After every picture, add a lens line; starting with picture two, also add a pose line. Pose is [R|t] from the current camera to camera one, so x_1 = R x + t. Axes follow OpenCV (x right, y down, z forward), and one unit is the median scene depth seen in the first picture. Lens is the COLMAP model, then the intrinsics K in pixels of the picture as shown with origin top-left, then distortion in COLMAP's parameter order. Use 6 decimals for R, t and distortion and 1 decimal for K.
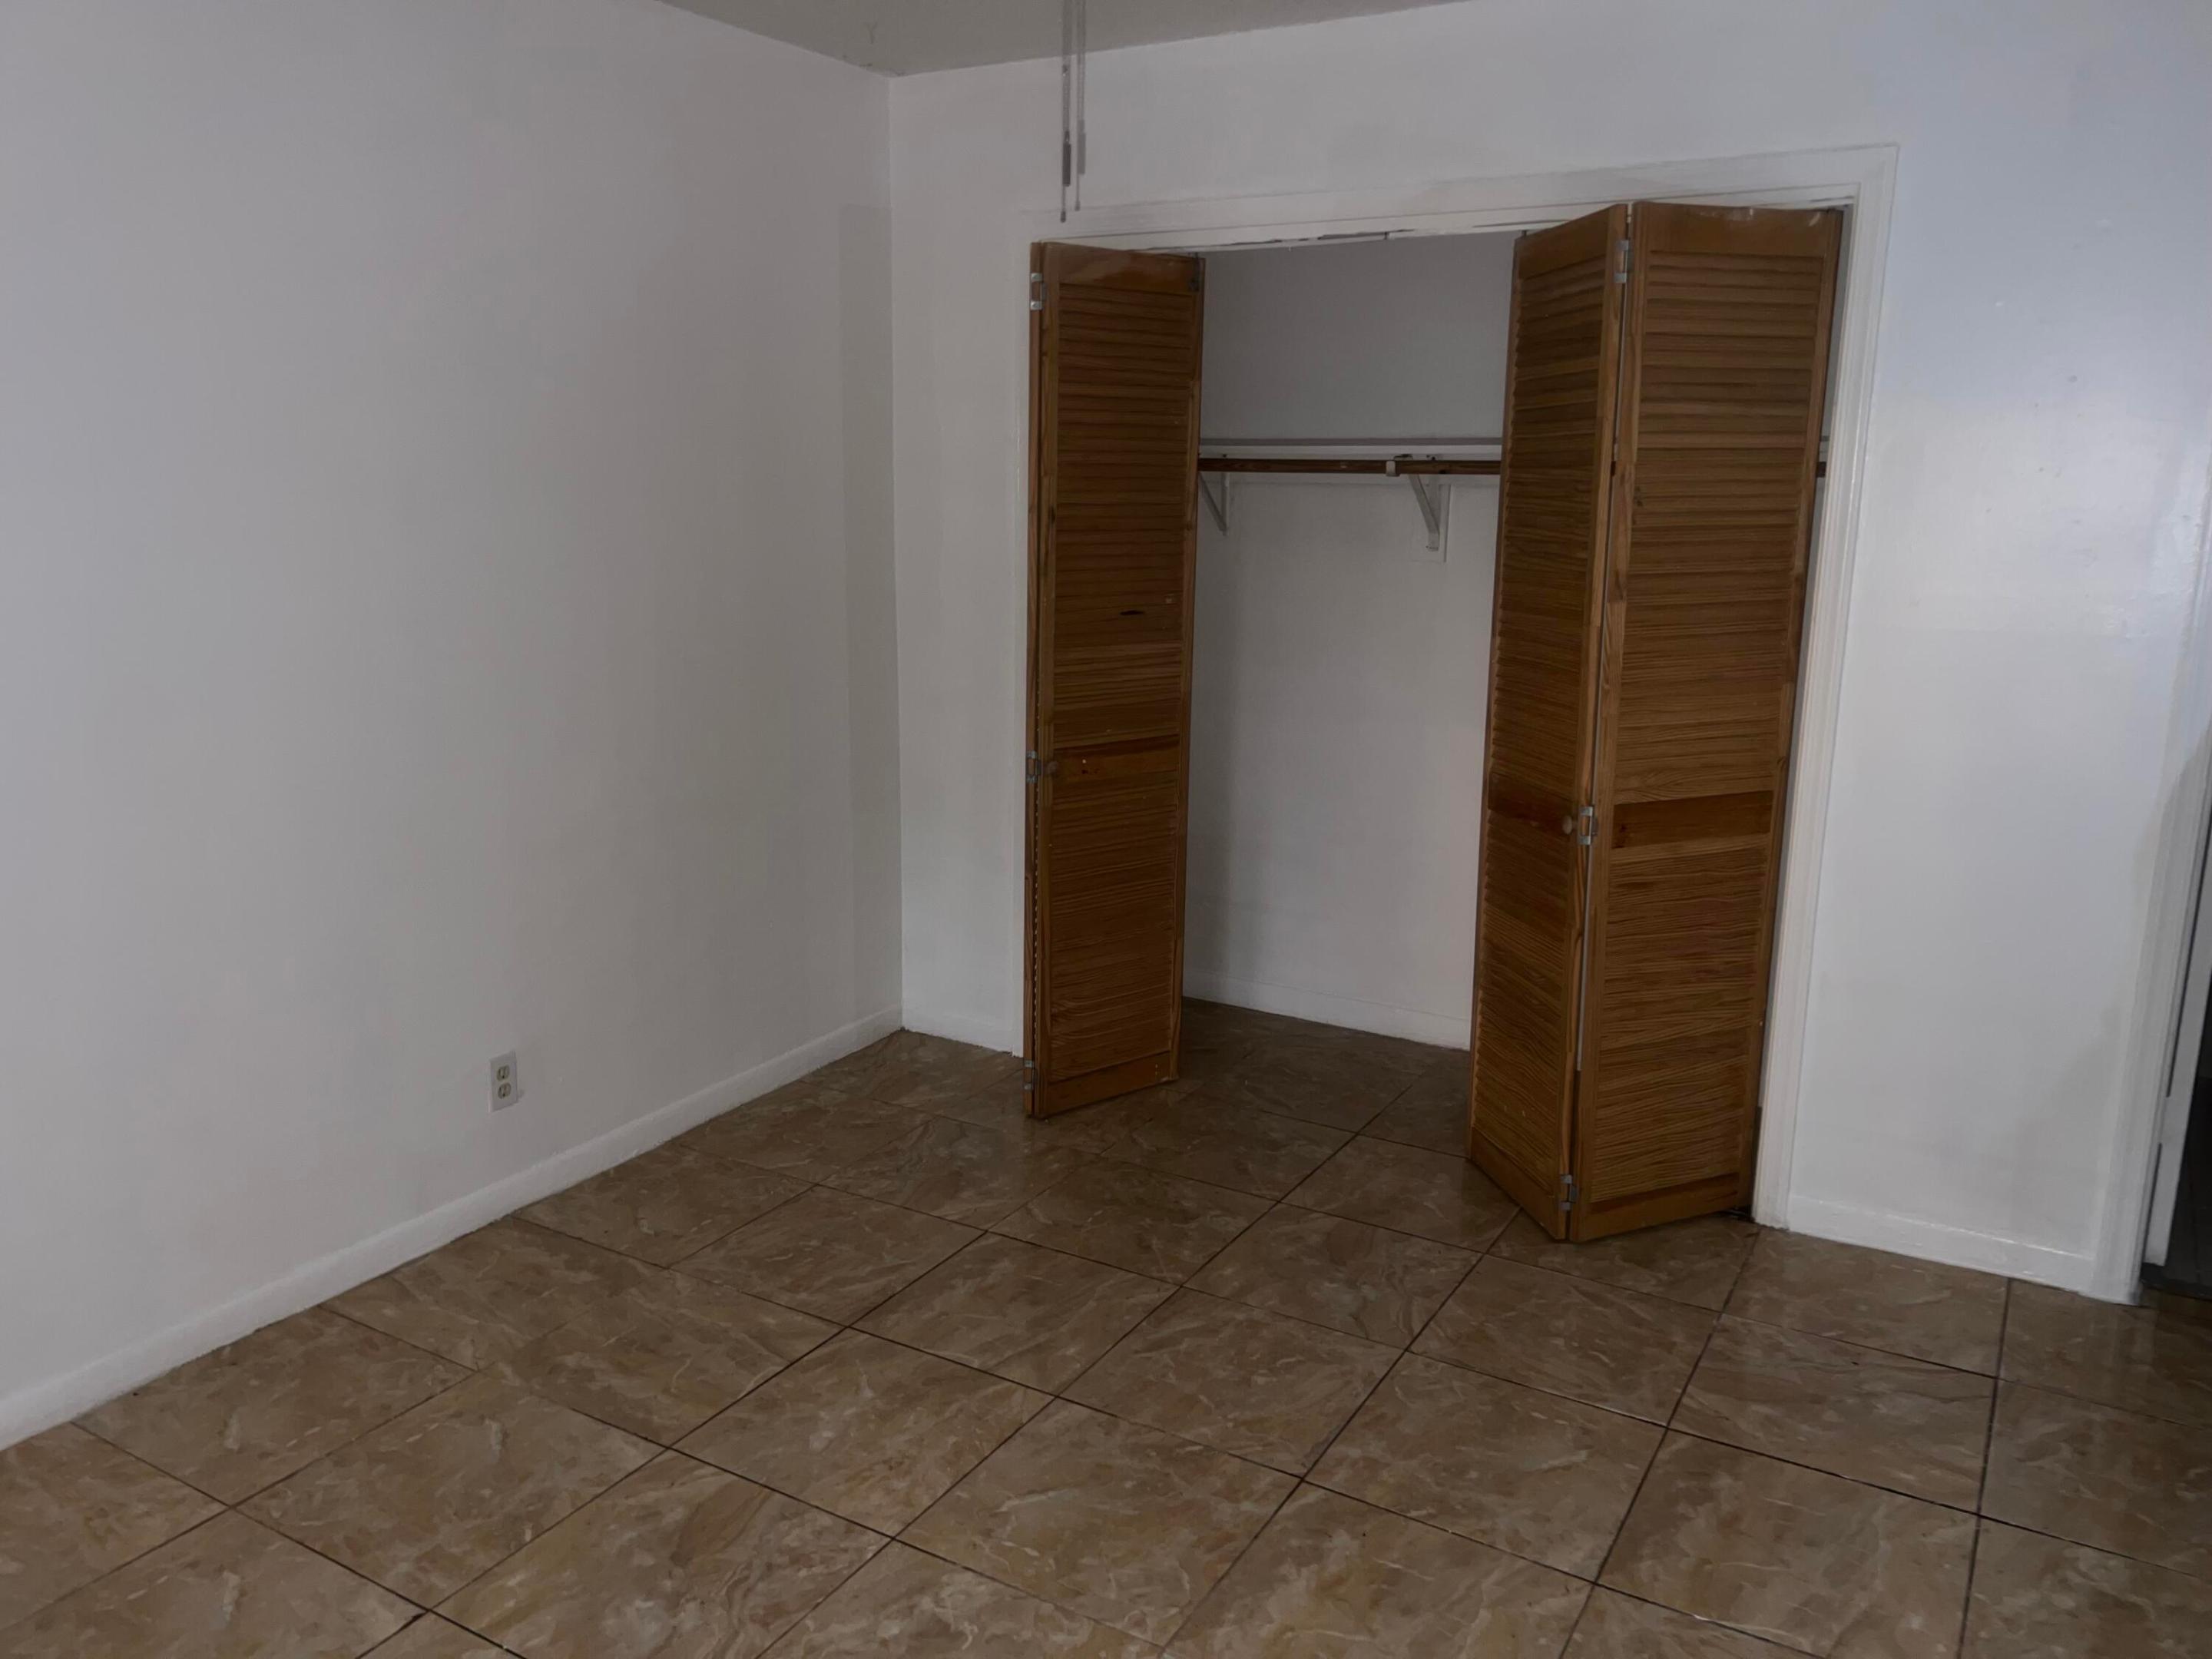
lens RADIAL K [[1671.9, 0, 1104.4], [0, 1671.9, 830.1], [0, 0, 1]] dist [0.001480, -0.000084]
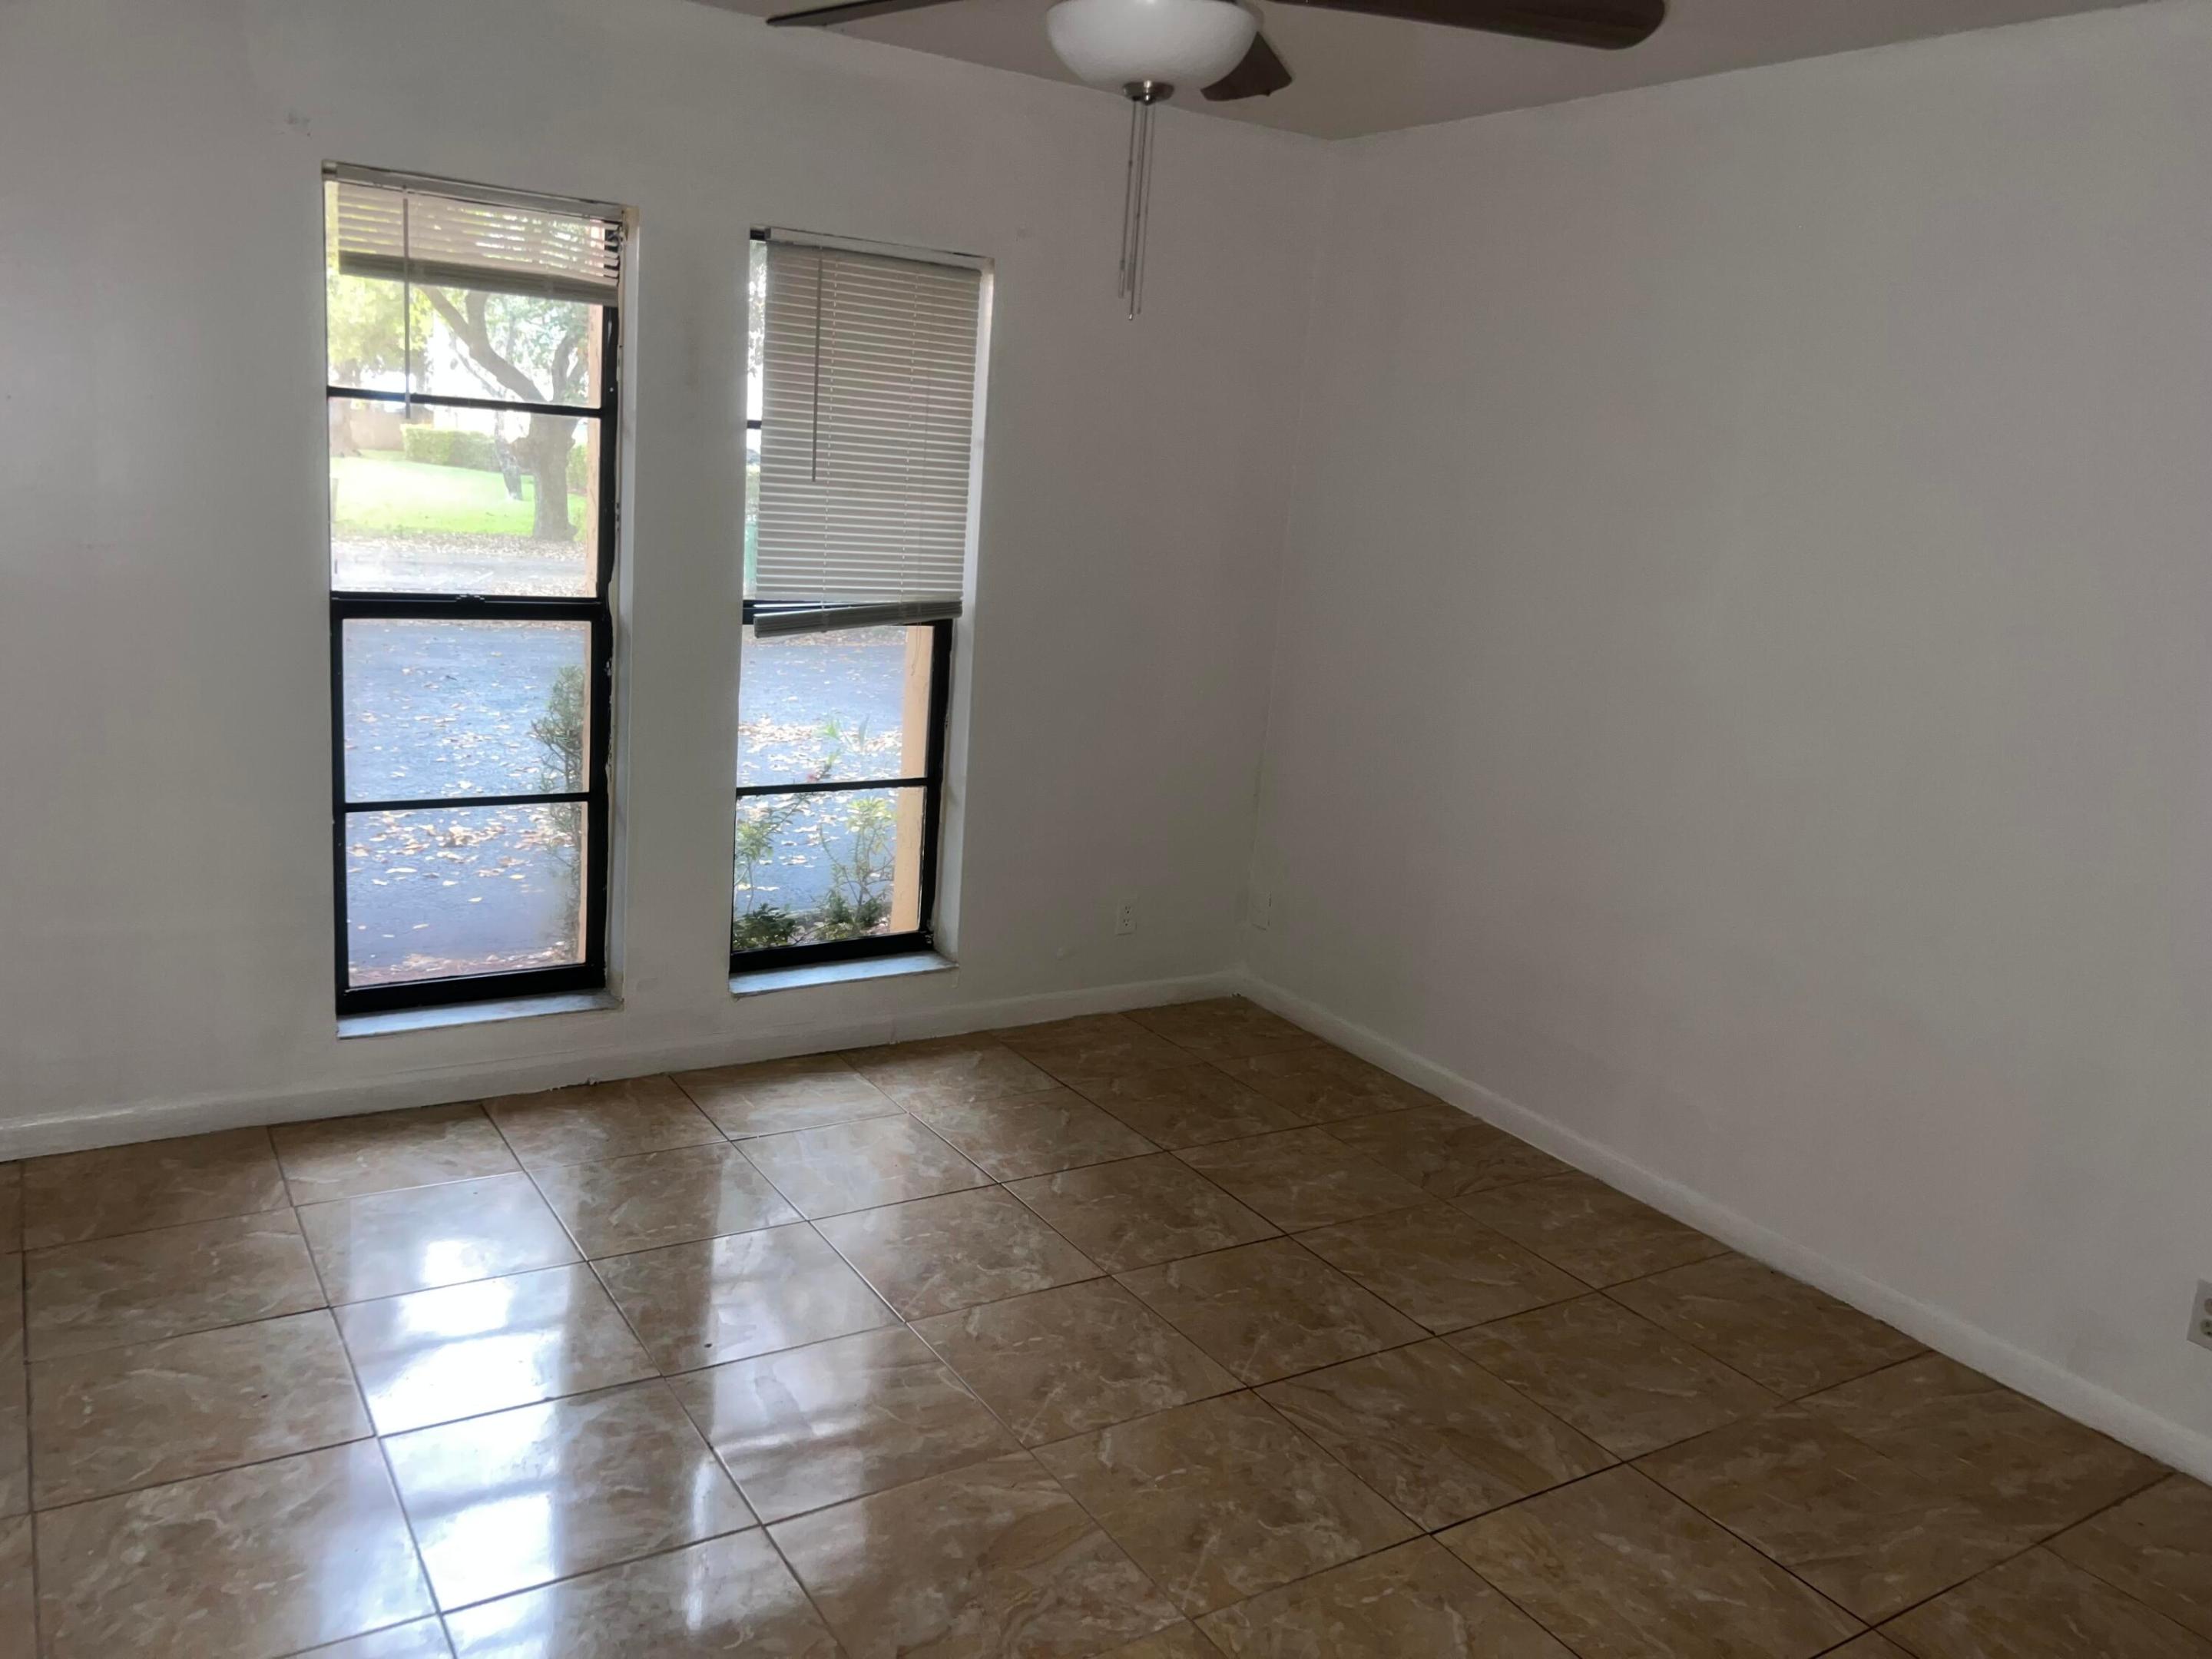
lens RADIAL K [[1671.9, 0, 1104.1], [0, 1671.9, 828.0], [0, 0, 1]] dist [0.001480, -0.000084]
pose [[-0.451980, 0.151713, -0.879032, 0.729296], [-0.263210, 0.918873, 0.293926, -0.217937], [0.852312, 0.364218, -0.375380, 0.922226]]
